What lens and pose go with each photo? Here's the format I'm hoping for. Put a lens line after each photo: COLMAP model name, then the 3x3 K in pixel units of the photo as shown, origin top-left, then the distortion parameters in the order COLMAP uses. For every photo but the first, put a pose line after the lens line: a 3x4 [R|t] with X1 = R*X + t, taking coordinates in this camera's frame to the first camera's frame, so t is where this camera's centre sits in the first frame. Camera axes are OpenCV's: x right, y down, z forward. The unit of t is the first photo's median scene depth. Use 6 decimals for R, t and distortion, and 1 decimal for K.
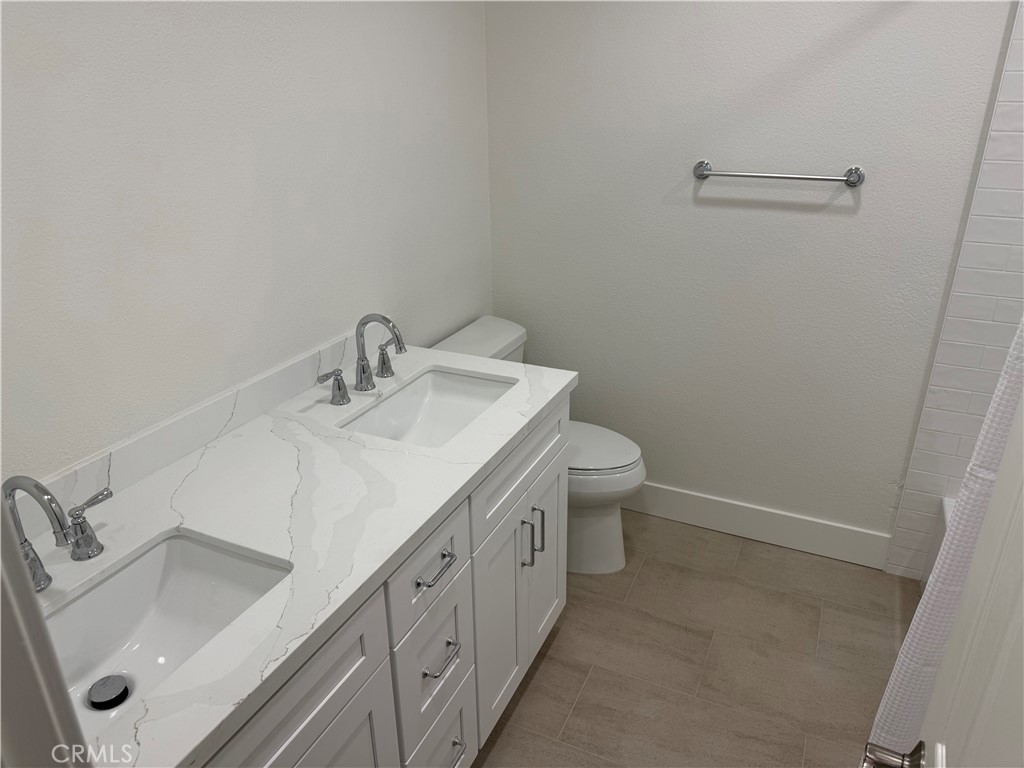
lens RADIAL K [[731.5, 0, 516.9], [0, 731.5, 395.7], [0, 0, 1]] dist [0.102145, -0.117855]
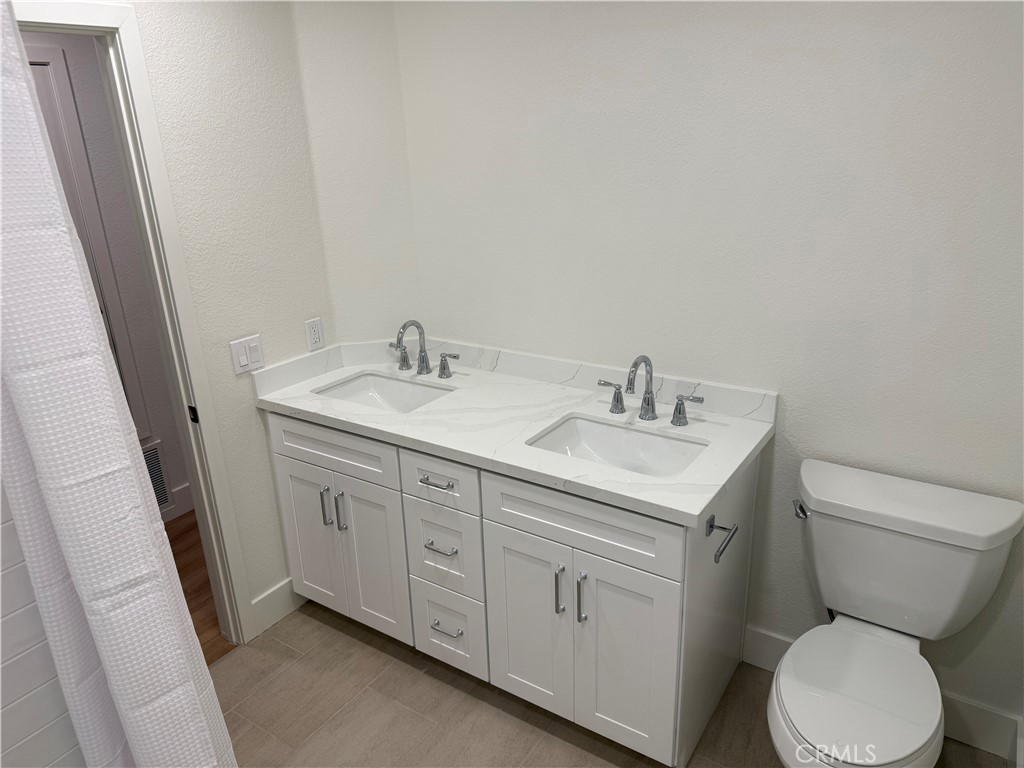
lens RADIAL K [[731.5, 0, 516.9], [0, 731.5, 395.7], [0, 0, 1]] dist [0.102145, -0.117855]
pose [[-0.130381, 0.373937, -0.918244, 0.632158], [-0.375432, 0.838562, 0.394796, -0.306071], [0.917634, 0.396212, 0.031056, 0.555696]]
